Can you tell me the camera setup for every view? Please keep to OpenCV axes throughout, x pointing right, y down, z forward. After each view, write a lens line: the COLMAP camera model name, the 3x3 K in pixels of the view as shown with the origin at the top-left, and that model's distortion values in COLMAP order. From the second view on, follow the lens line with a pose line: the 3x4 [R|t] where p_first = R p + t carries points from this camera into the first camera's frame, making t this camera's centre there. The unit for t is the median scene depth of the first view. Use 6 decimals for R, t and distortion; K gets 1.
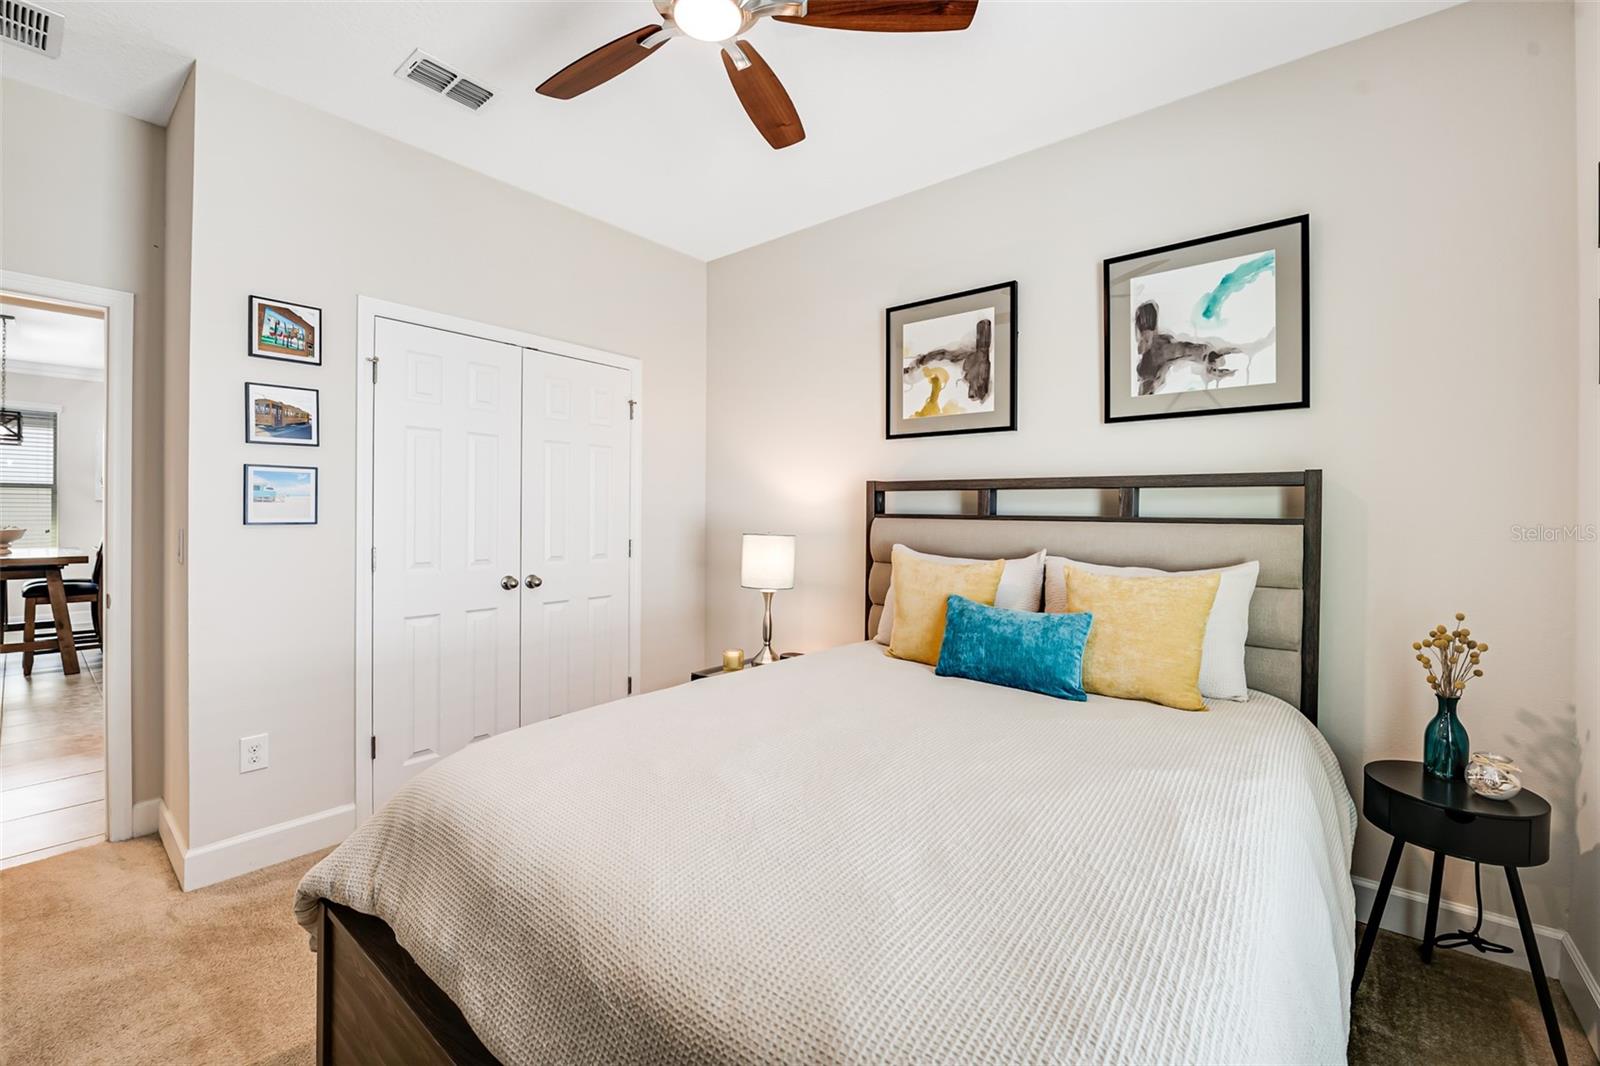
lens RADIAL K [[646.9, 0, 801.5], [0, 646.9, 533.9], [0, 0, 1]] dist [-0.001208, -0.005576]
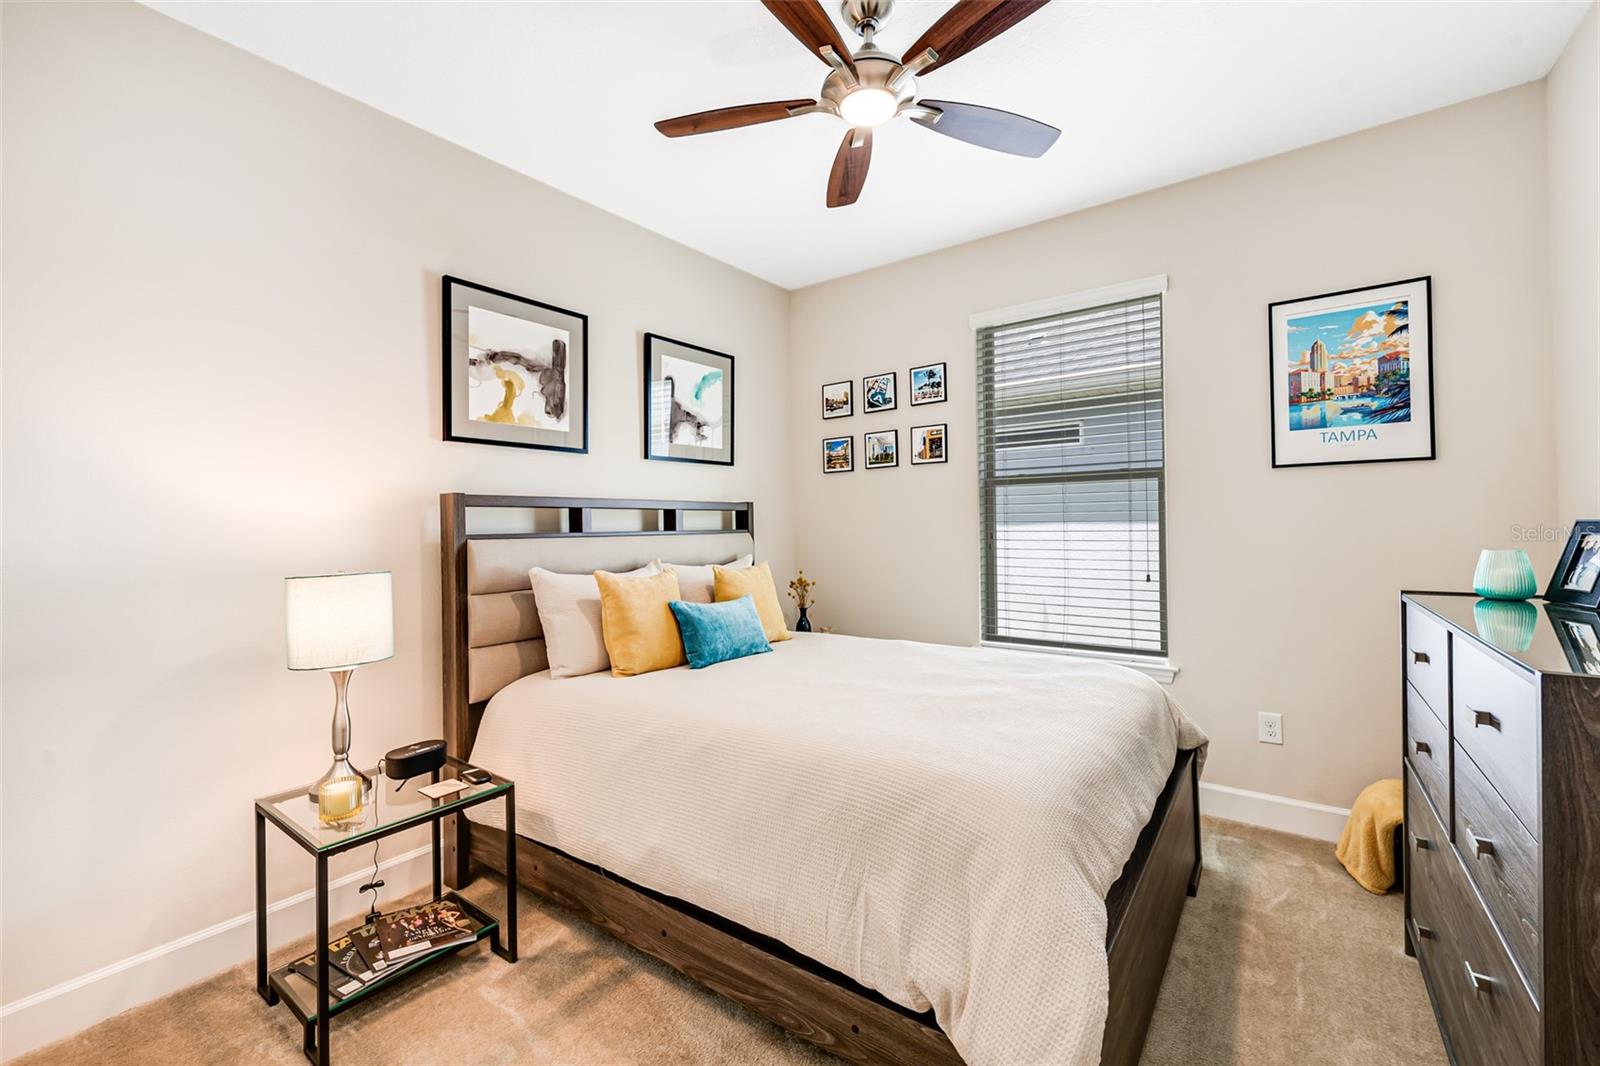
lens RADIAL K [[645.1, 0, 801.4], [0, 645.1, 536.8], [0, 0, 1]] dist [0.000637, -0.000088]
pose [[-0.025762, -0.024597, 0.999365, -0.742203], [0.050444, 0.998392, 0.025874, -0.030659], [-0.998395, 0.051079, -0.024480, 0.661743]]
